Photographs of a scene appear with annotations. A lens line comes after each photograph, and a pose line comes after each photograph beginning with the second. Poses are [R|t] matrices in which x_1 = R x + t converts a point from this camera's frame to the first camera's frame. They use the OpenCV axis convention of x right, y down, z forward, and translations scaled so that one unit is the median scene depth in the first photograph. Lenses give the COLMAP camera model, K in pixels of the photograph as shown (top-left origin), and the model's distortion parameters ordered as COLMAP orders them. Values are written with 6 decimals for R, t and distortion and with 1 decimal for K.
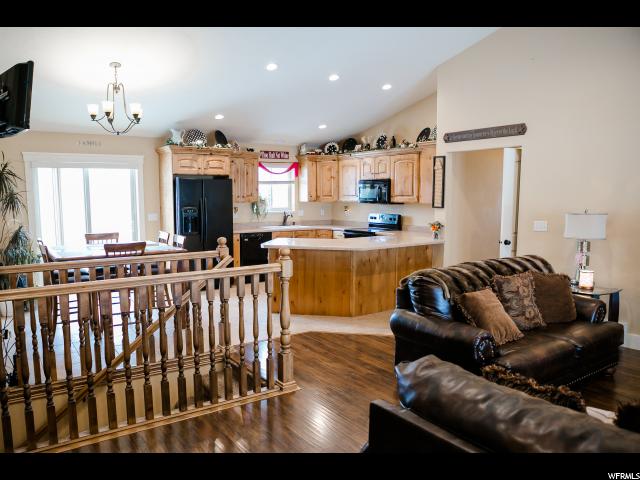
lens RADIAL K [[491.9, 0, 301.8], [0, 491.9, 250.8], [0, 0, 1]] dist [-0.099681, 0.001203]
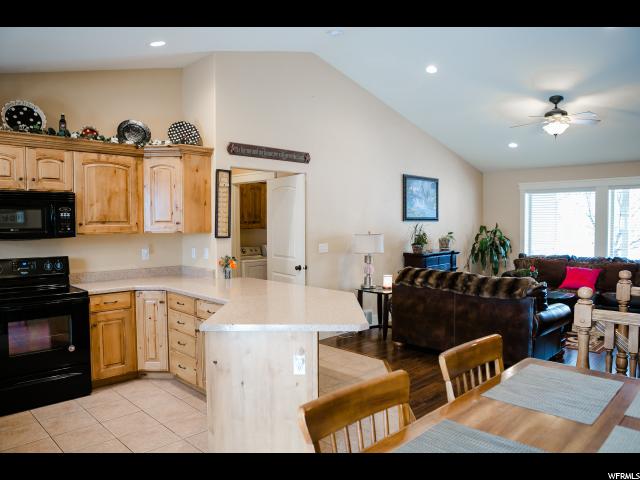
lens RADIAL K [[450.2, 0, 320.0], [0, 450.2, 240.0], [0, 0, 1]] dist [-0.089689, 0.044790]
pose [[-0.203602, -0.035544, 0.978408, -0.357375], [0.113670, 0.991724, 0.059682, -0.090572], [-0.972433, 0.123367, -0.197877, 0.822619]]
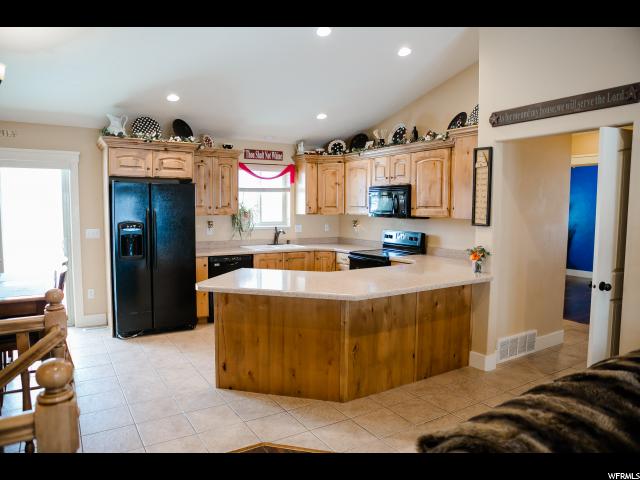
lens RADIAL K [[450.2, 0, 320.0], [0, 450.2, 240.0], [0, 0, 1]] dist [-0.089689, 0.044790]
pose [[0.999349, 0.009040, -0.034939, 0.068345], [-0.010419, 0.999166, -0.039473, -0.035387], [0.034553, 0.039812, 0.998610, 0.323163]]
